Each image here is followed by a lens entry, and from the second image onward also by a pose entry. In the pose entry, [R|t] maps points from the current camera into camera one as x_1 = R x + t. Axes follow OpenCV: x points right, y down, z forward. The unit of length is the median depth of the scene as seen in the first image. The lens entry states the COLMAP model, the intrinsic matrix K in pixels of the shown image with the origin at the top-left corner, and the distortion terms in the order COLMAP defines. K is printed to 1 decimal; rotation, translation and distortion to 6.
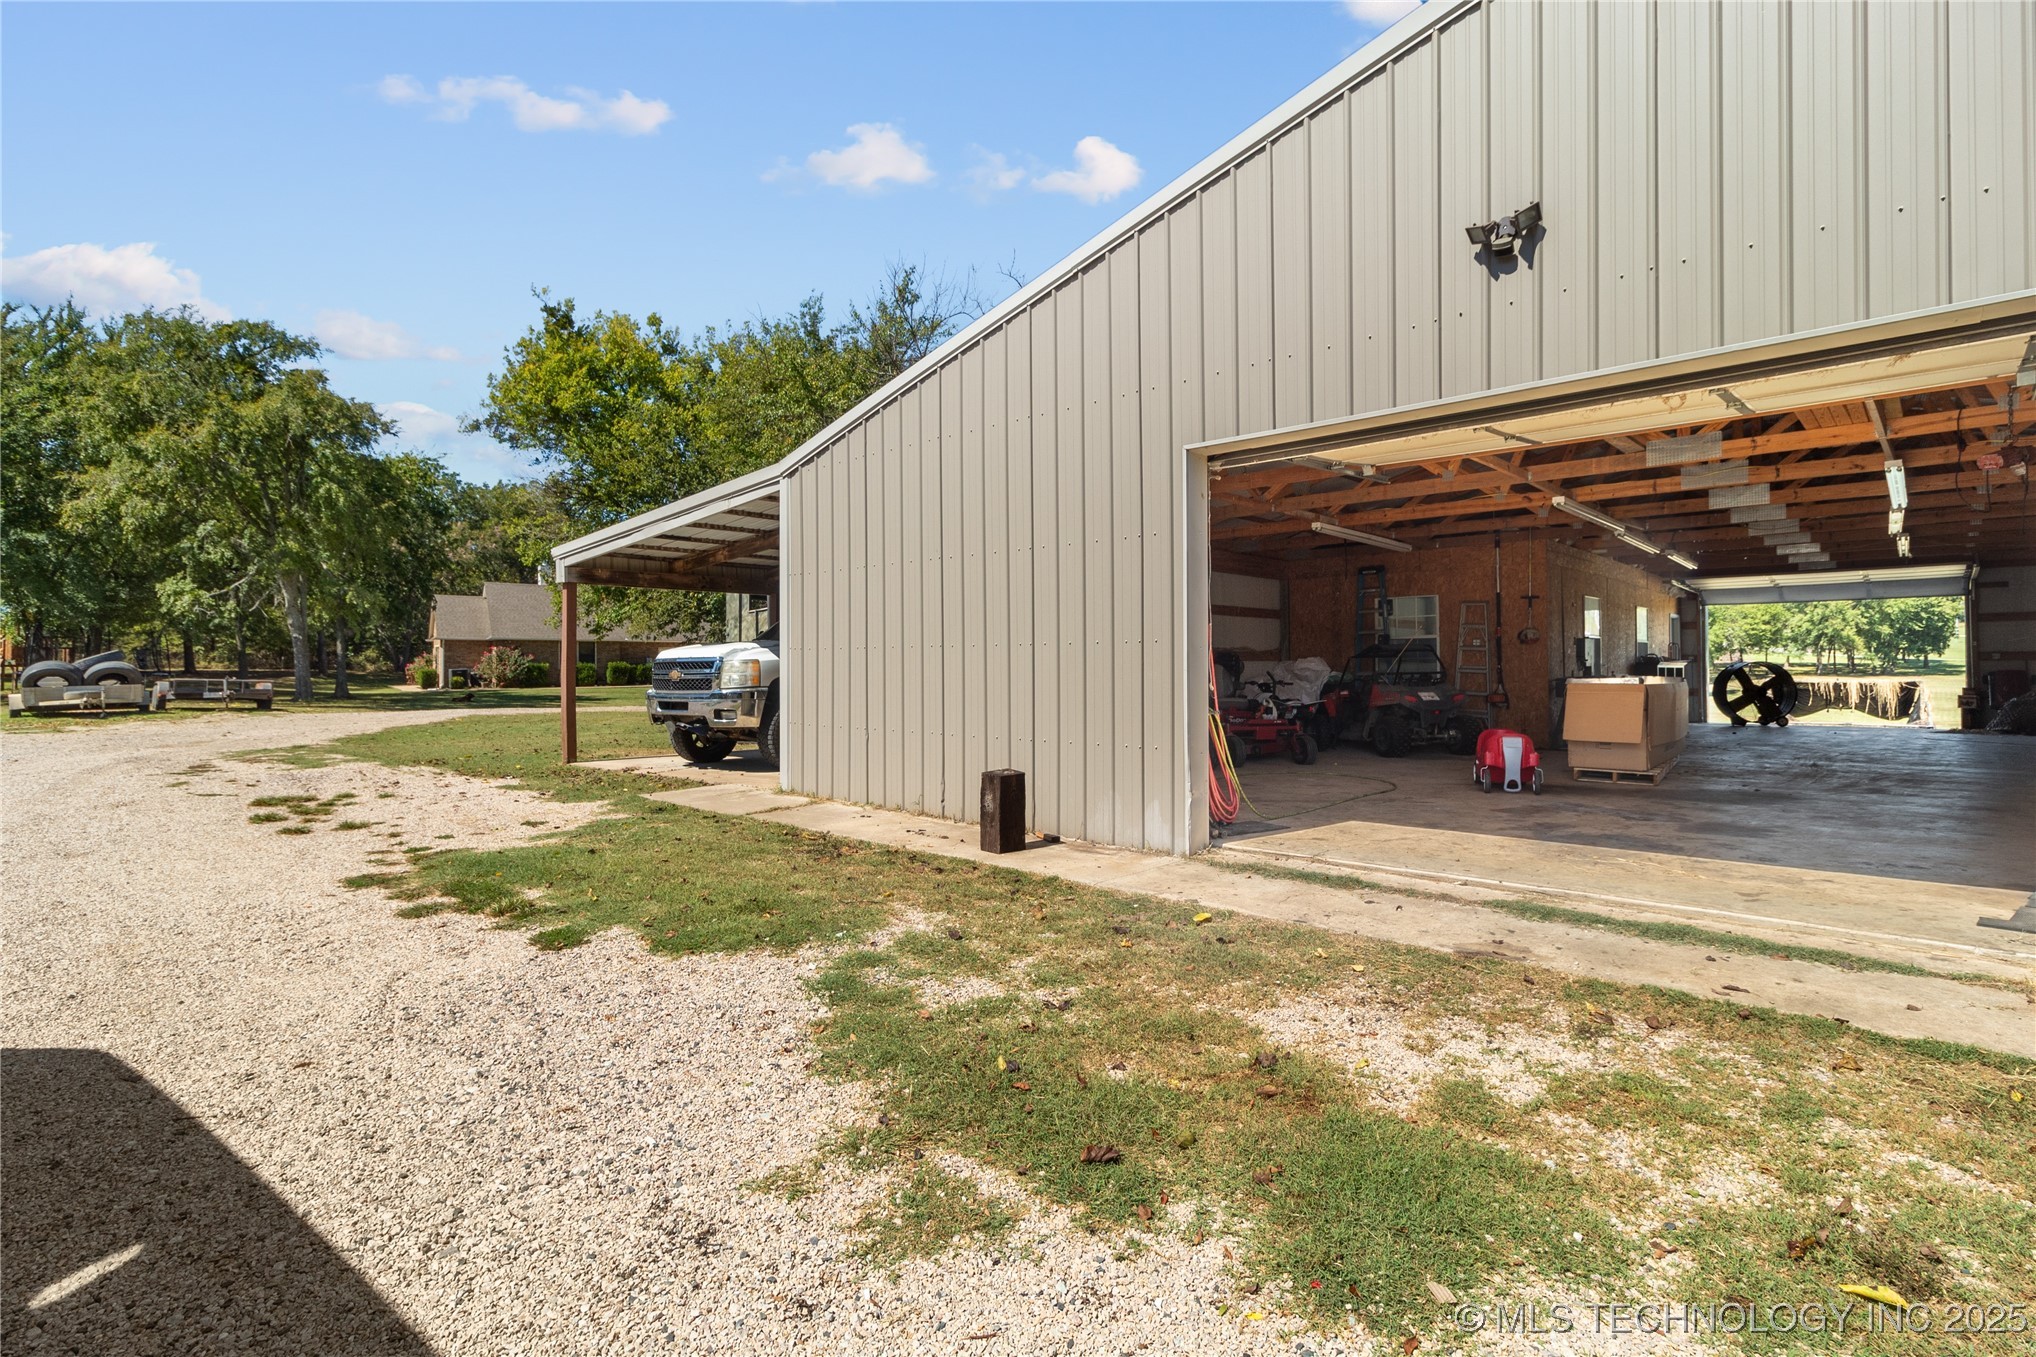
lens RADIAL K [[973.7, 0, 1028.6], [0, 973.7, 664.5], [0, 0, 1]] dist [0.012884, -0.000462]
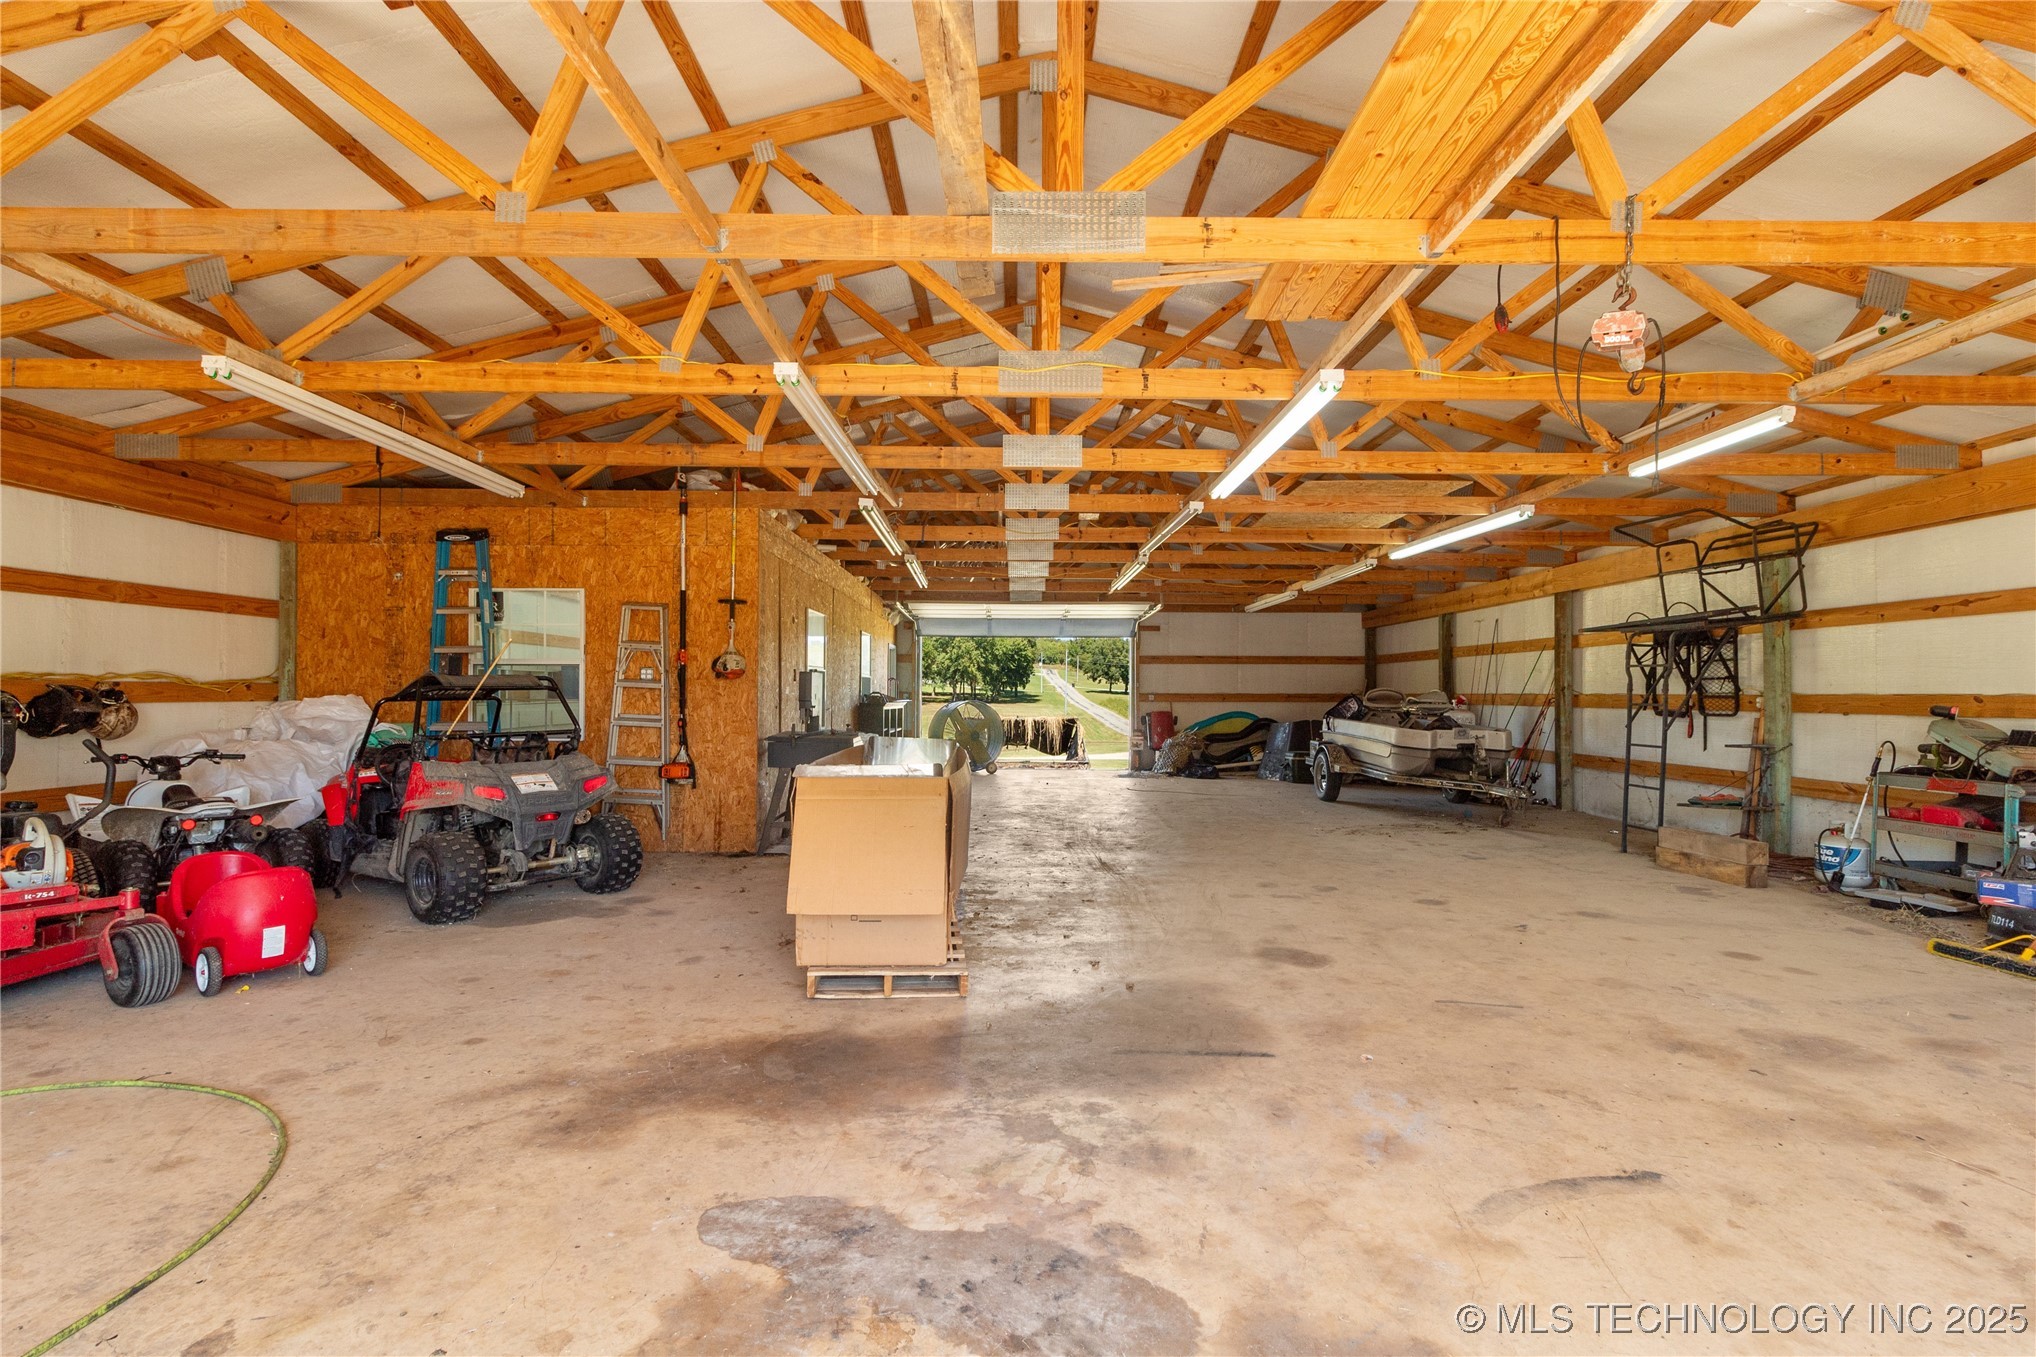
lens RADIAL K [[973.7, 0, 1028.6], [0, 973.7, 664.5], [0, 0, 1]] dist [0.012884, -0.000462]
pose [[0.723595, 0.028872, 0.689621, 0.214278], [-0.011307, 0.999487, -0.029980, -0.013016], [-0.690132, 0.013895, 0.723550, 0.406167]]
